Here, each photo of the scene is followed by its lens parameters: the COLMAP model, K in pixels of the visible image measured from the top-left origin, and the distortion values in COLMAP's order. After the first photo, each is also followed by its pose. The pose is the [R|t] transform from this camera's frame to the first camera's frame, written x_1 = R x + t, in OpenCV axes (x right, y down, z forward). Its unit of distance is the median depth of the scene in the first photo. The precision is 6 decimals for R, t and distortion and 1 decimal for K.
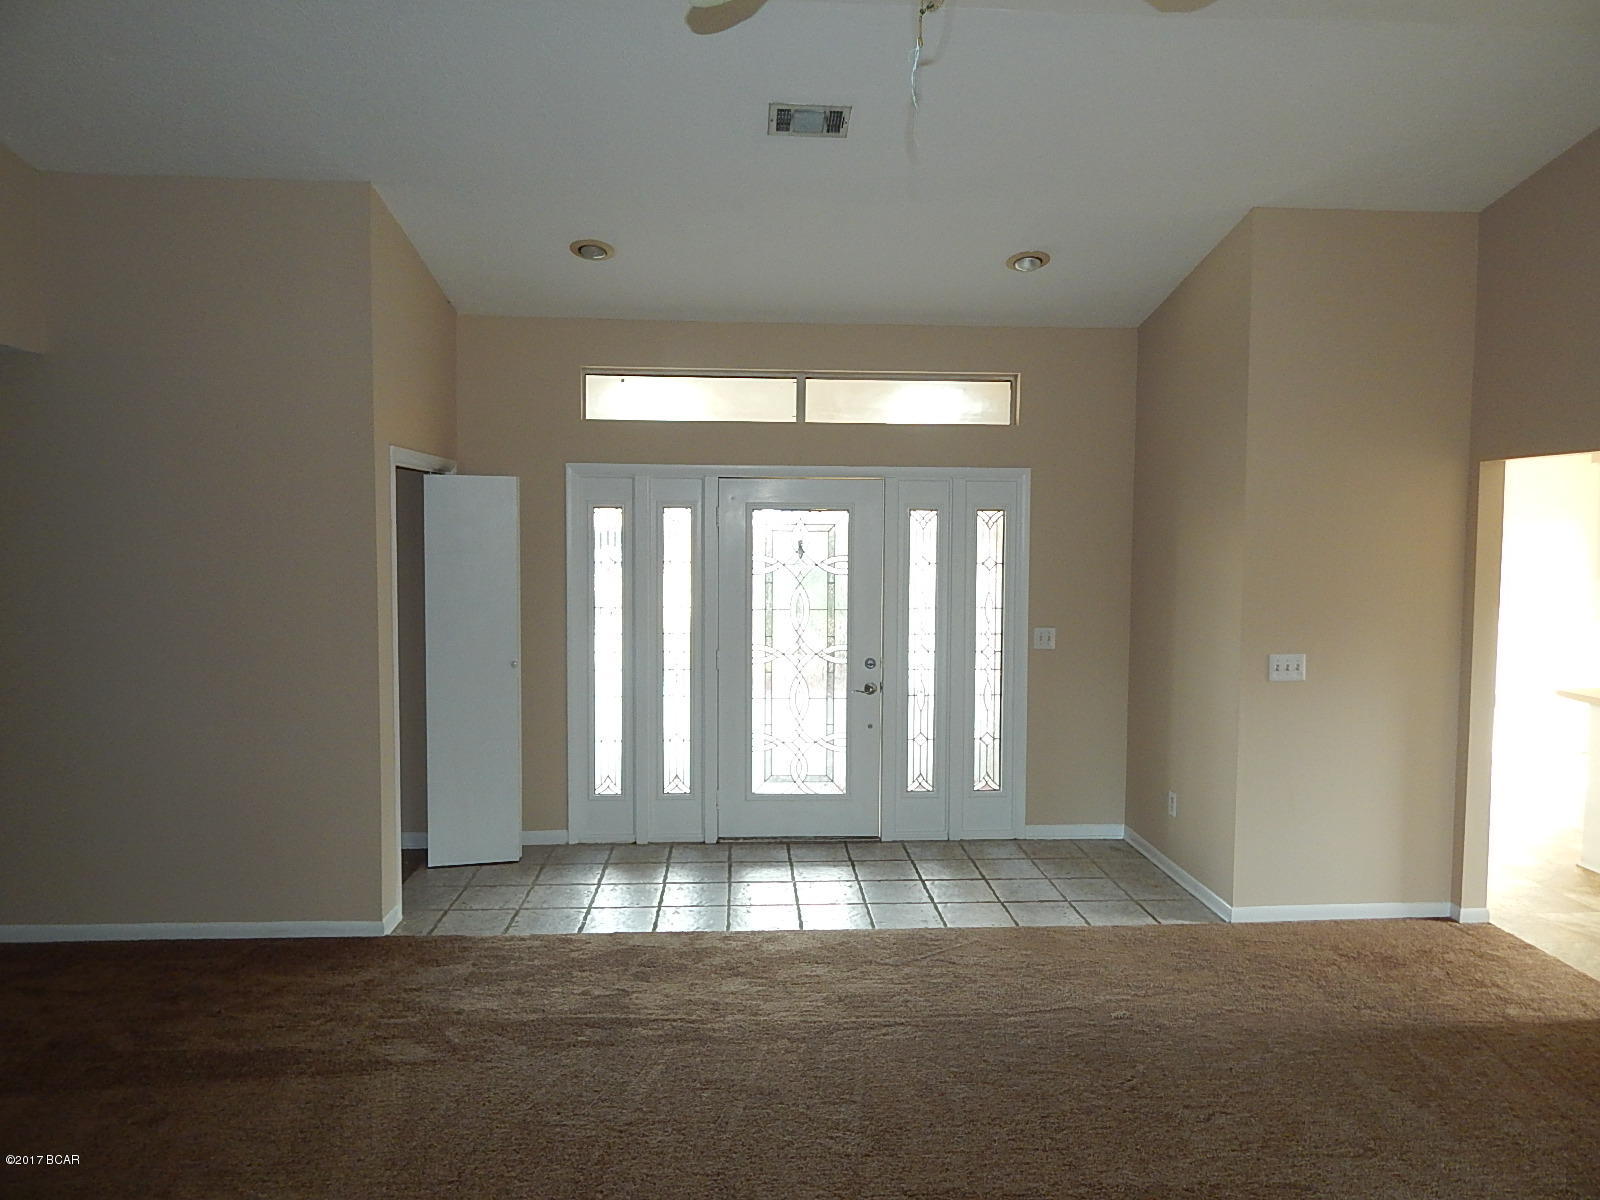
lens RADIAL K [[1051.6, 0, 804.5], [0, 1051.6, 591.0], [0, 0, 1]] dist [0.003904, -0.007589]
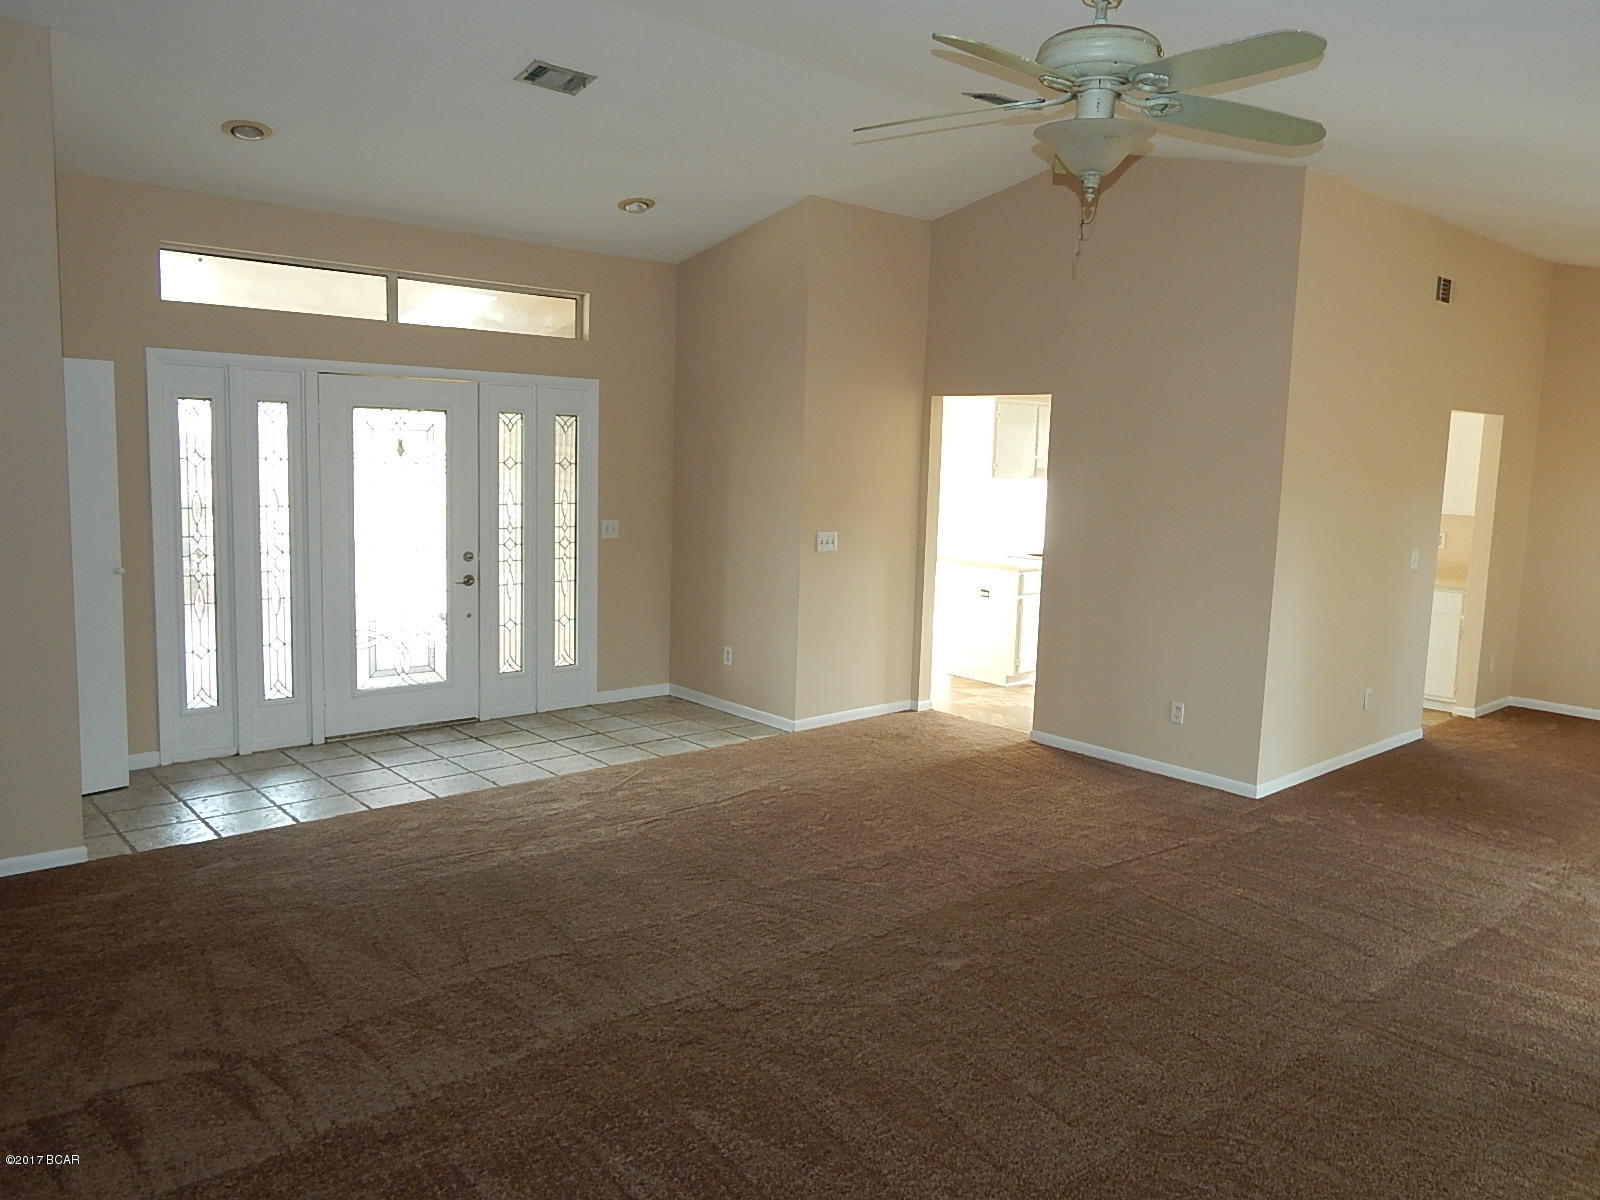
lens RADIAL K [[1167.8, 0, 804.1], [0, 1167.8, 592.4], [0, 0, 1]] dist [0.005574, -0.011281]
pose [[0.787403, -0.059218, 0.613588, -0.470795], [0.009349, 0.996408, 0.084167, 0.009730], [-0.616368, -0.060537, 0.785128, -0.167326]]
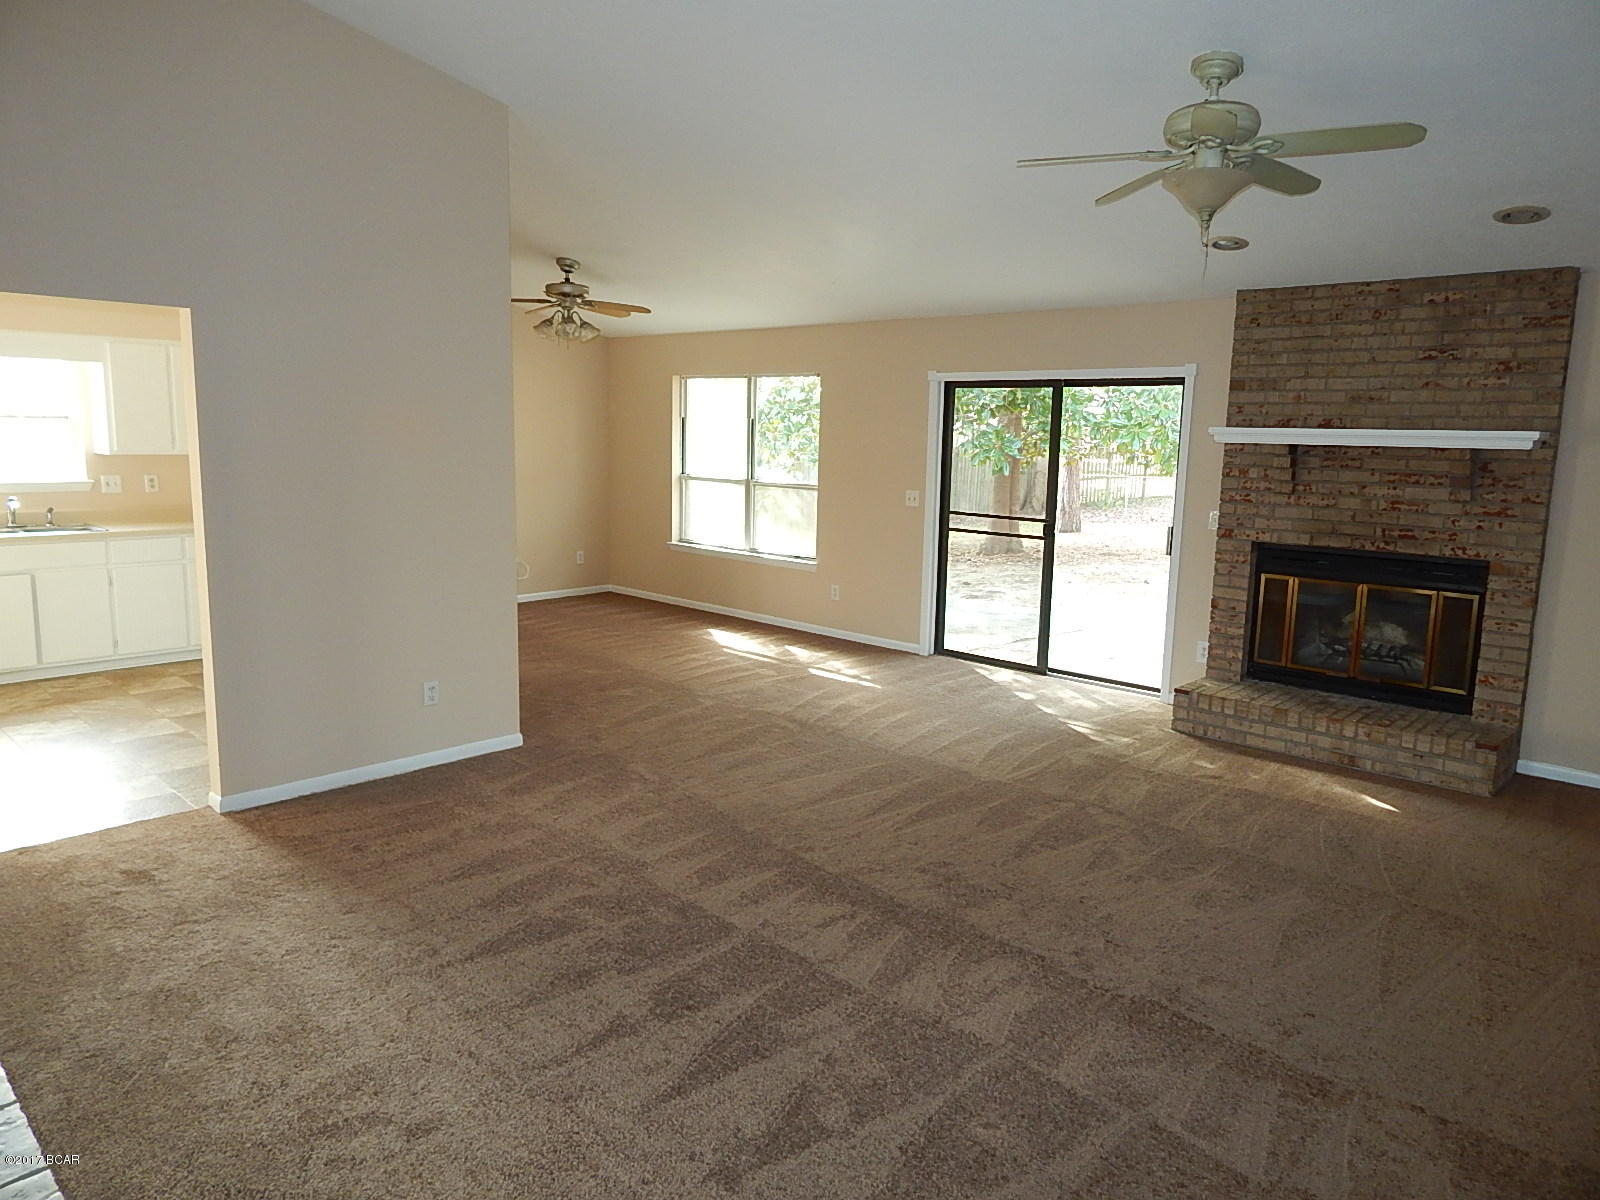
lens RADIAL K [[1051.6, 0, 803.1], [0, 1051.6, 593.9], [0, 0, 1]] dist [0.003904, -0.007589]
pose [[-0.677869, -0.138999, 0.721923, -0.345379], [0.009193, 0.980285, 0.197376, -0.042399], [-0.735126, 0.140431, -0.663227, 0.969096]]
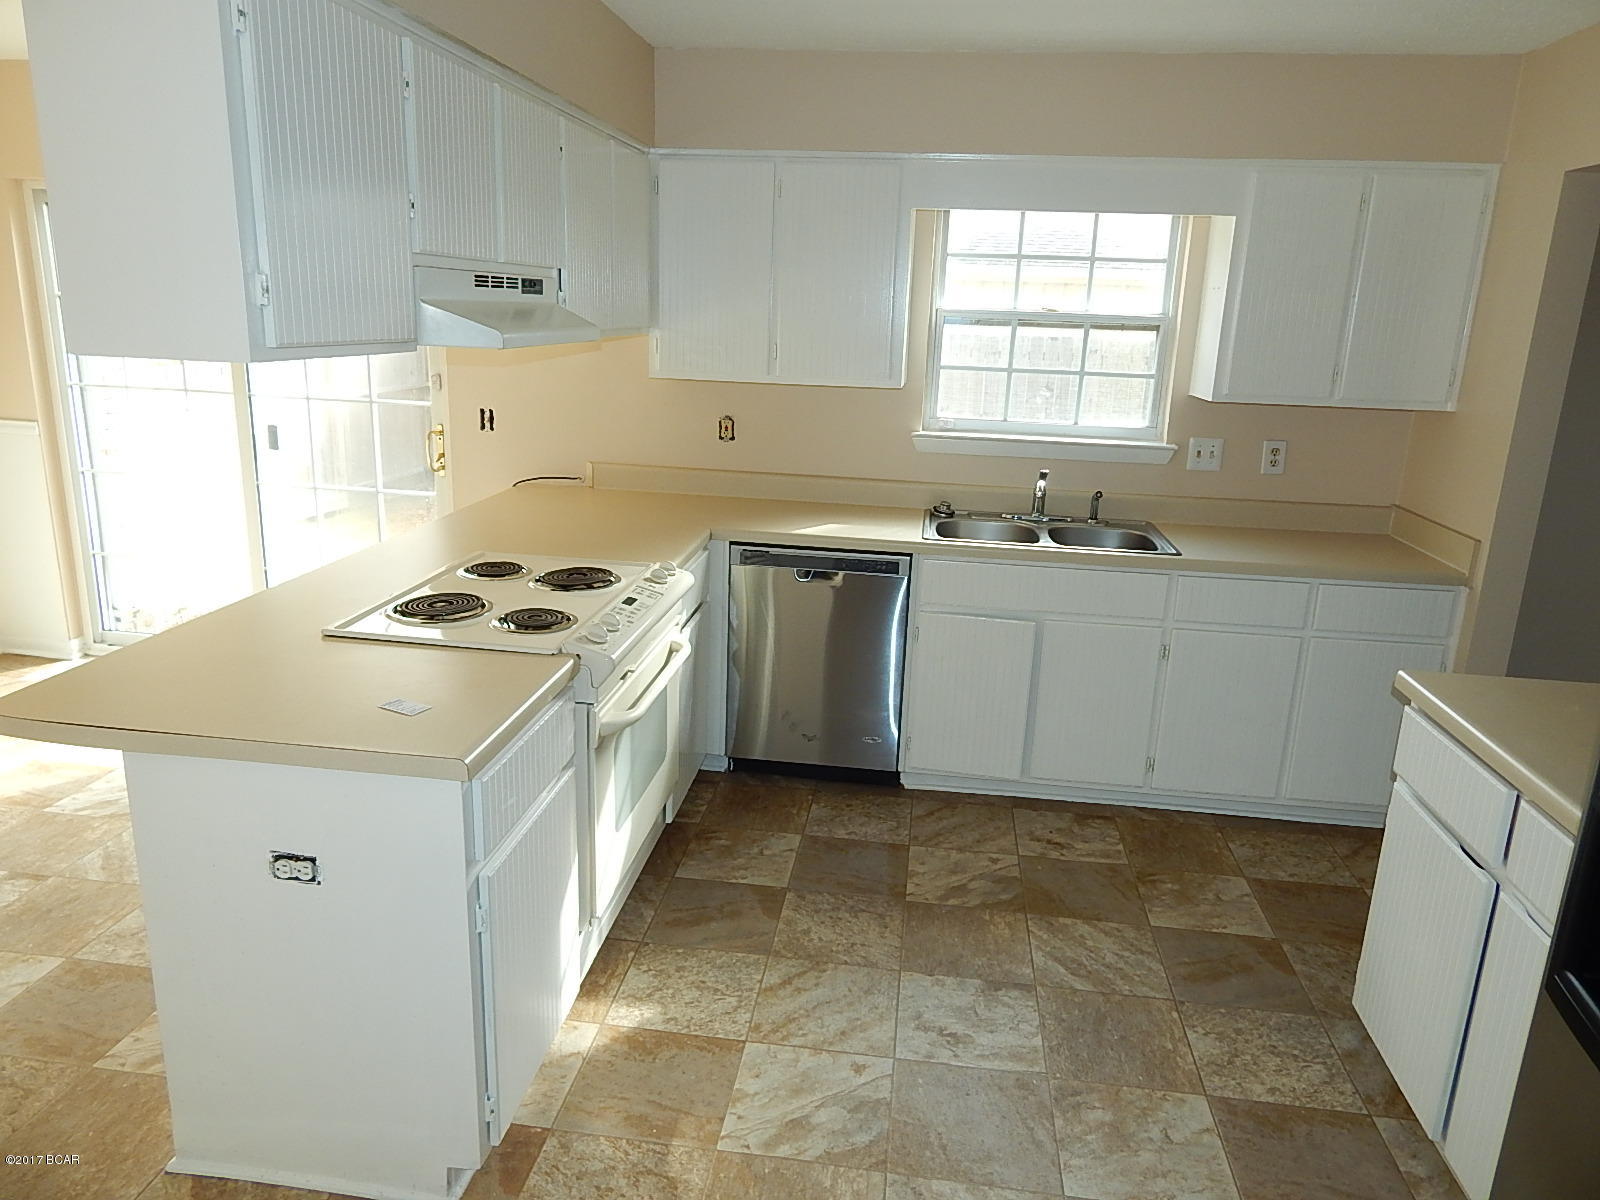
lens RADIAL K [[1051.6, 0, 802.5], [0, 1051.6, 592.2], [0, 0, 1]] dist [0.003904, -0.007589]
pose [[0.199496, -0.252715, 0.946751, 0.550754], [0.022821, 0.967108, 0.253340, -0.018630], [-0.979633, -0.028934, 0.198701, 0.820254]]
